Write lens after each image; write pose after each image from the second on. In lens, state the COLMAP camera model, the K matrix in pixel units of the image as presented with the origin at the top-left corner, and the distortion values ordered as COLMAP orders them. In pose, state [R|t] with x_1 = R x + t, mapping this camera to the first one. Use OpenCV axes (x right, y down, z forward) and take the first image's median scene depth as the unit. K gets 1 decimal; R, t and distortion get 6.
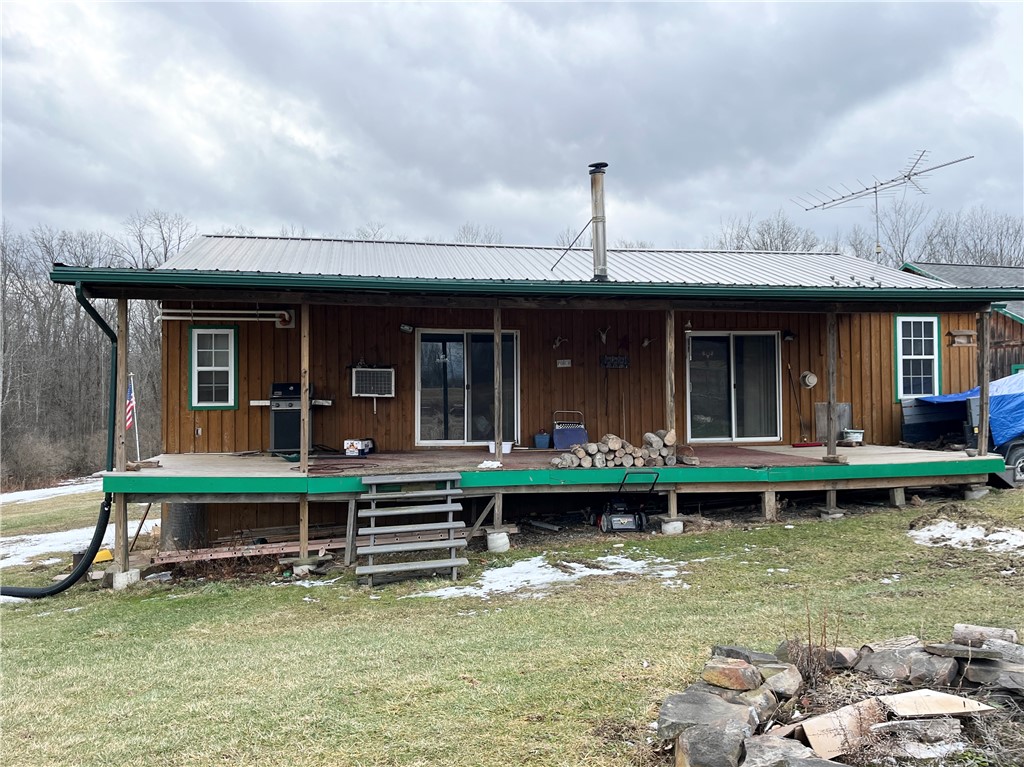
lens RADIAL K [[824.2, 0, 514.3], [0, 824.2, 383.3], [0, 0, 1]] dist [0.011022, -0.002433]
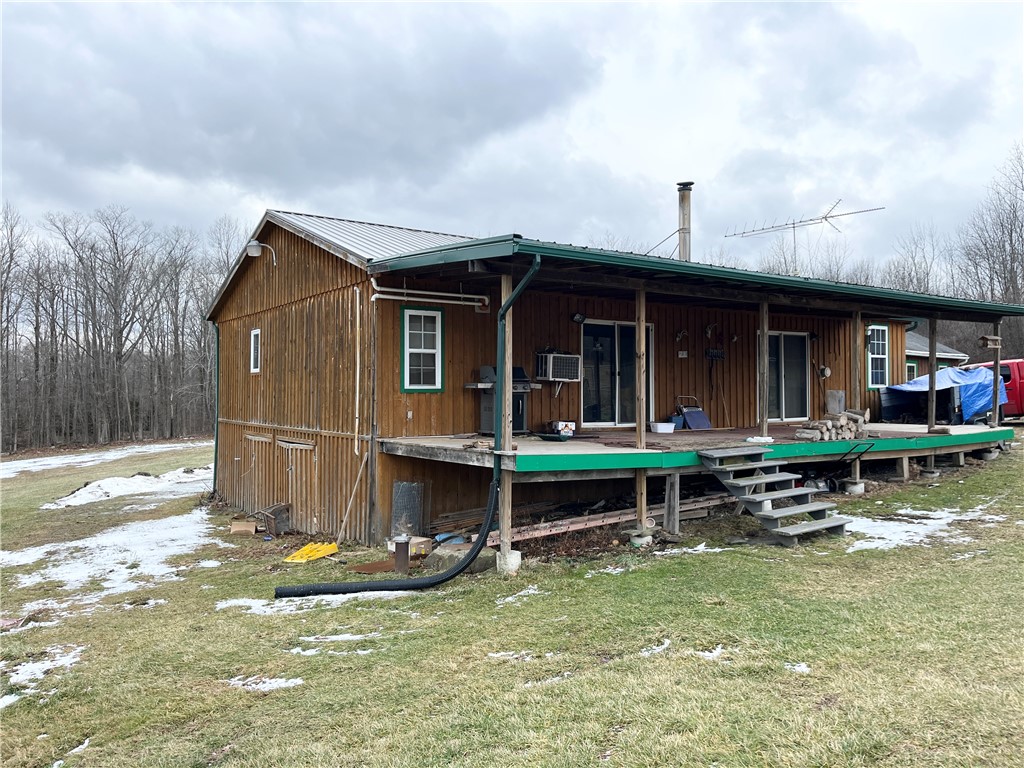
lens RADIAL K [[781.7, 0, 506.9], [0, 781.7, 379.2], [0, 0, 1]] dist [0.029238, -0.028728]
pose [[0.914123, 0.011874, 0.405263, -0.650665], [-0.012792, 0.999918, -0.000444, 0.015267], [-0.405235, -0.004778, 0.914200, 0.110185]]
